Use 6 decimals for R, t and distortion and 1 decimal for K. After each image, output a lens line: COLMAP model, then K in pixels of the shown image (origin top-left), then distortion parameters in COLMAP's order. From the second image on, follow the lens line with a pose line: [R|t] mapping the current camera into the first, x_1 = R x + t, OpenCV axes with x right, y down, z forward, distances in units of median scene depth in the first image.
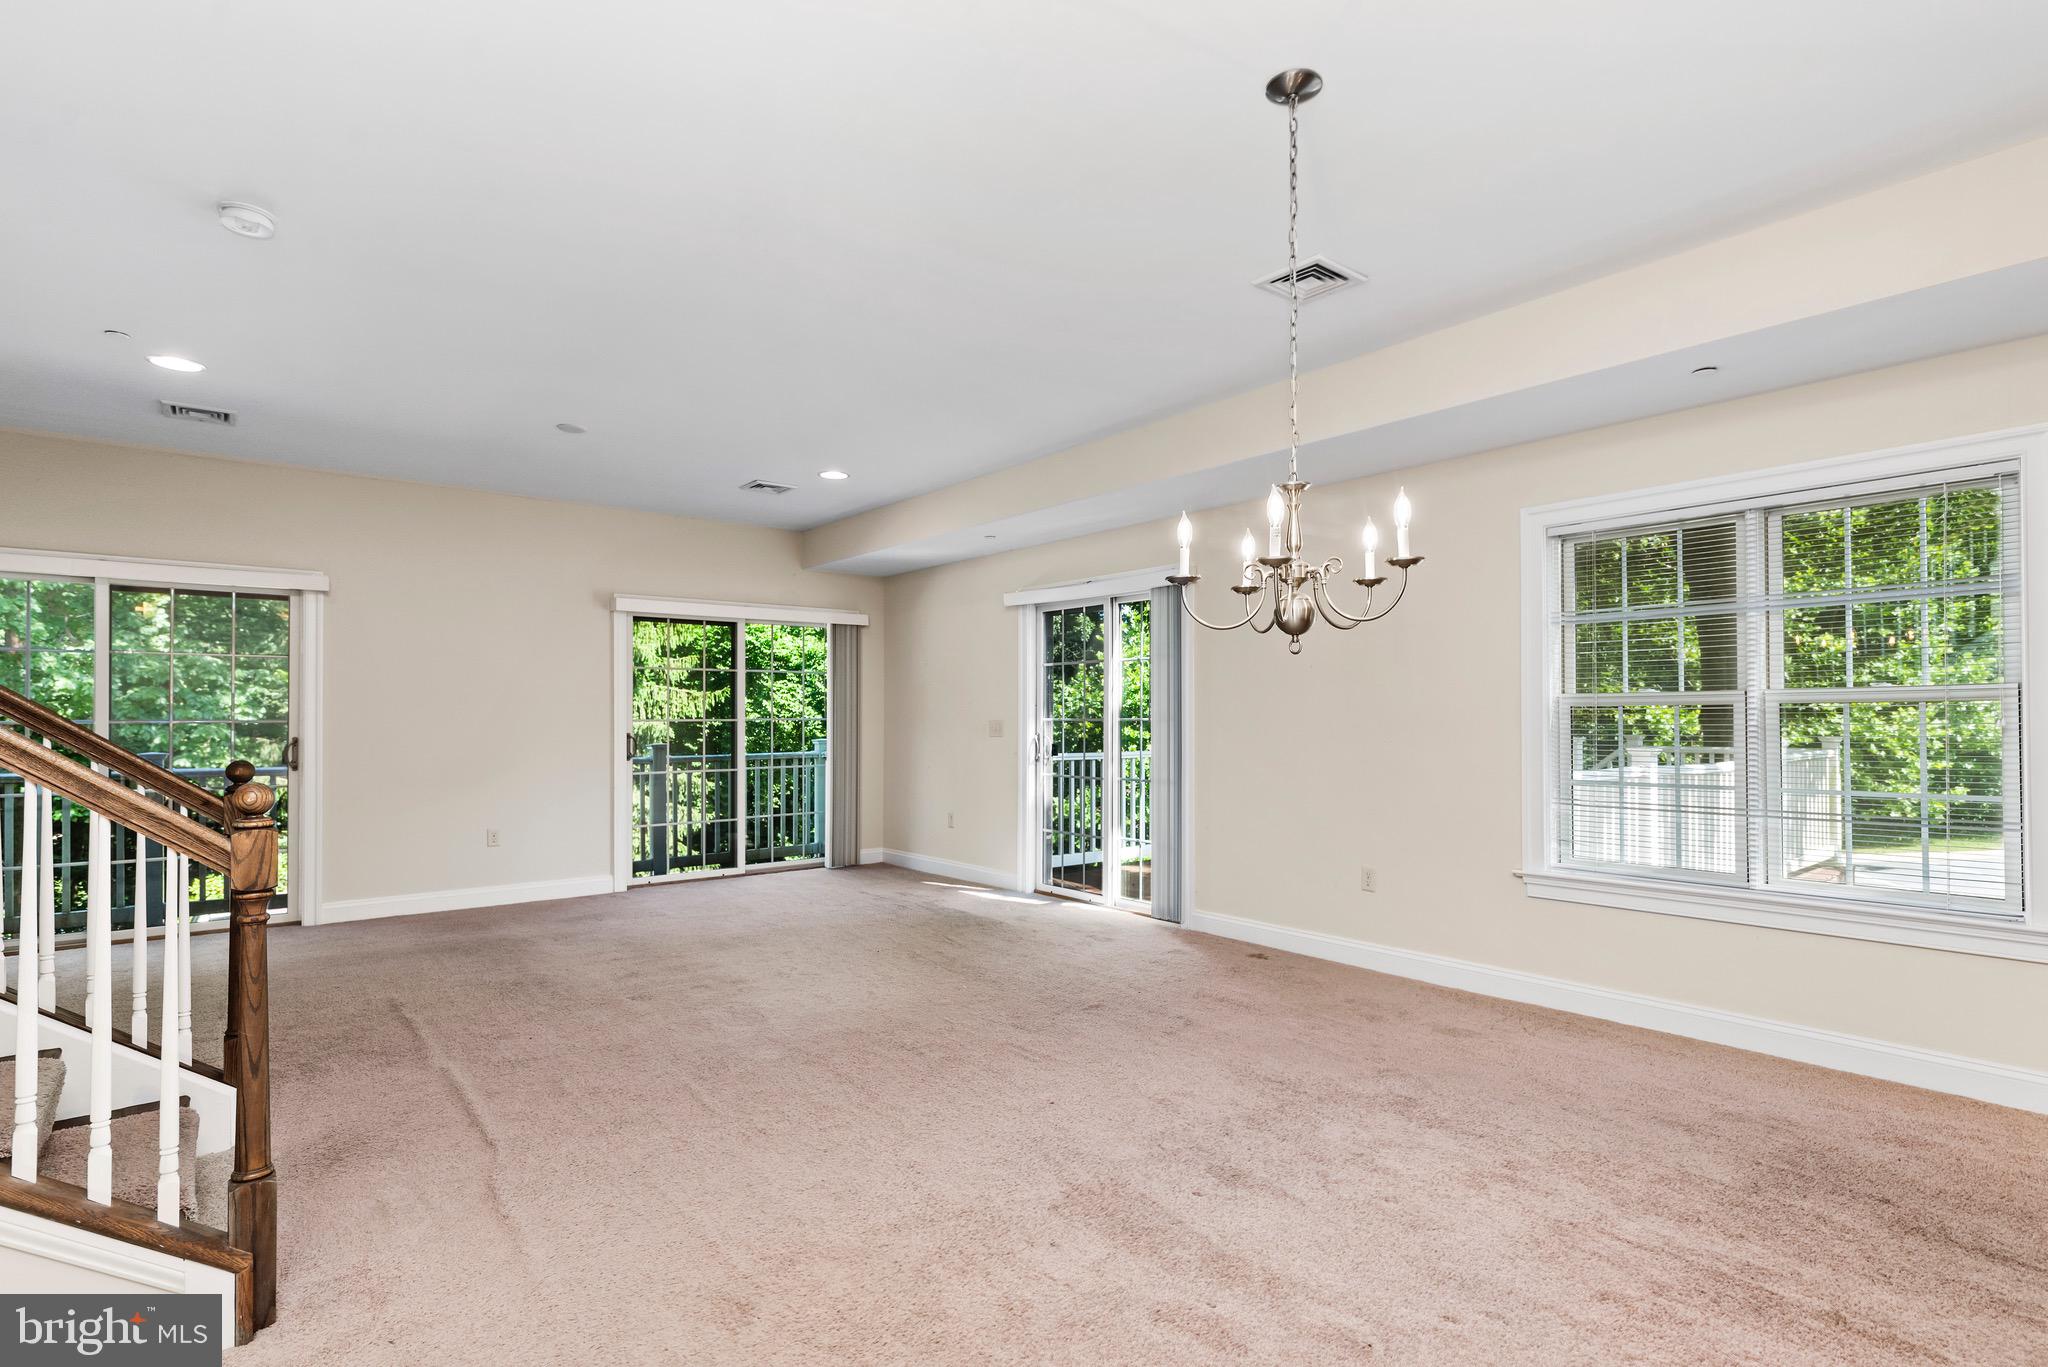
lens RADIAL K [[1007.8, 0, 1049.8], [0, 1007.8, 710.2], [0, 0, 1]] dist [0.000865, -0.000101]
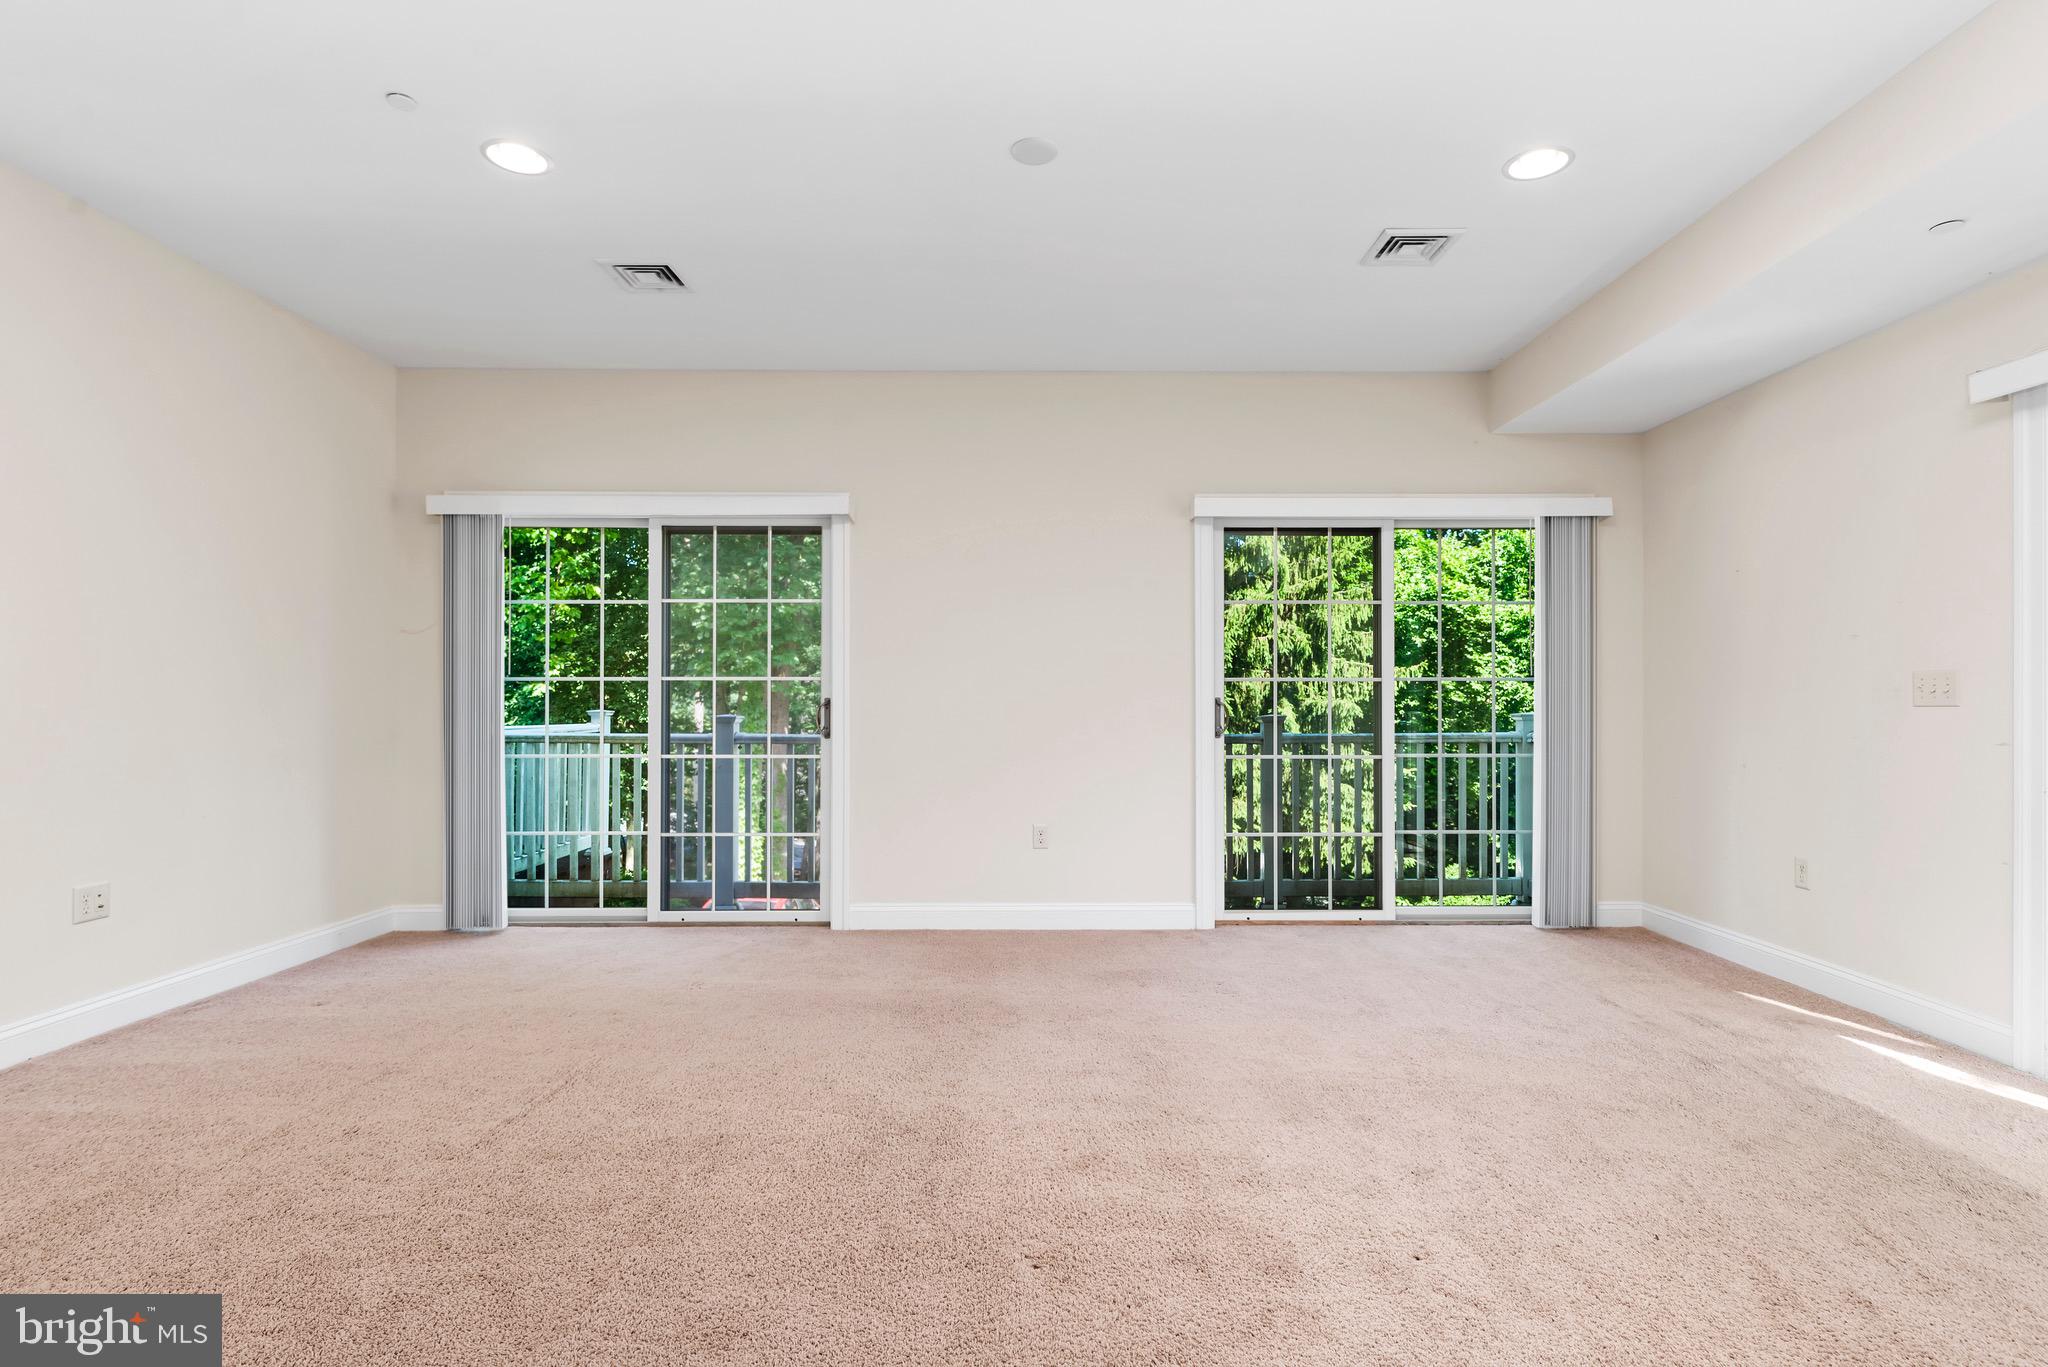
lens RADIAL K [[992.4, 0, 1041.4], [0, 992.4, 695.6], [0, 0, 1]] dist [-0.001287, -0.000095]
pose [[0.768986, -0.002288, -0.639261, -0.074570], [0.002534, 0.999997, -0.000531, 0.020229], [0.639260, -0.001211, 0.768990, 0.382737]]
